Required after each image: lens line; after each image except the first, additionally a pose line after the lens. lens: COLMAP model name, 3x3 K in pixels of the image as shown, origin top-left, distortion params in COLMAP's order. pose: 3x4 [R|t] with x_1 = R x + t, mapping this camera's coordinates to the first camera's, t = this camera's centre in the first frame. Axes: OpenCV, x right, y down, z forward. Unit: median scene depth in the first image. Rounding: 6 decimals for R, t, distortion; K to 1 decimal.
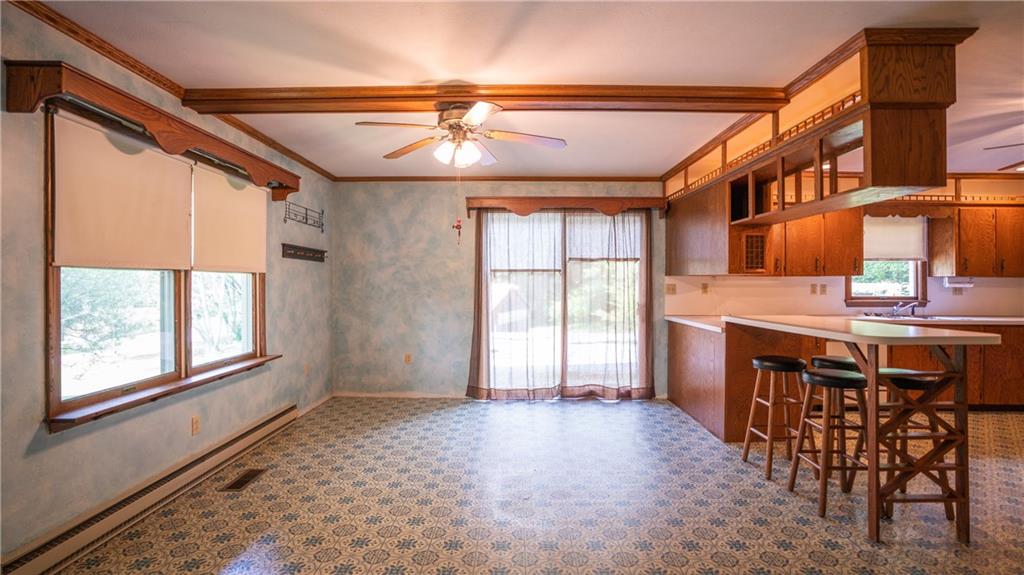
lens RADIAL K [[483.9, 0, 507.6], [0, 483.9, 282.2], [0, 0, 1]] dist [-0.024177, 0.002252]
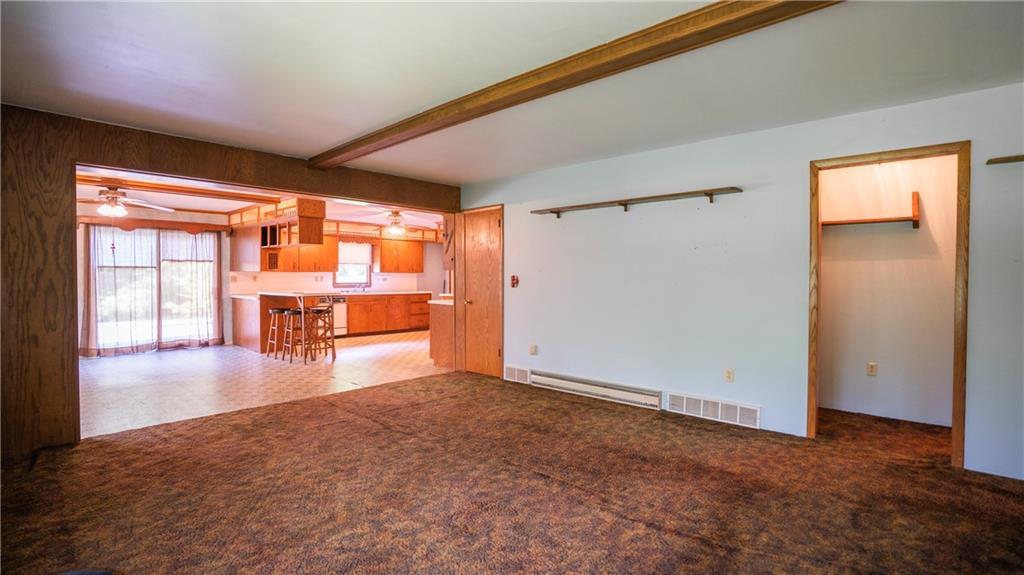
lens RADIAL K [[483.9, 0, 501.0], [0, 483.9, 285.1], [0, 0, 1]] dist [-0.024177, 0.002252]
pose [[0.692902, -0.013306, 0.720909, -0.230781], [-0.002601, 0.999777, 0.020953, -0.002473], [-0.721027, -0.016393, 0.692713, -0.854907]]
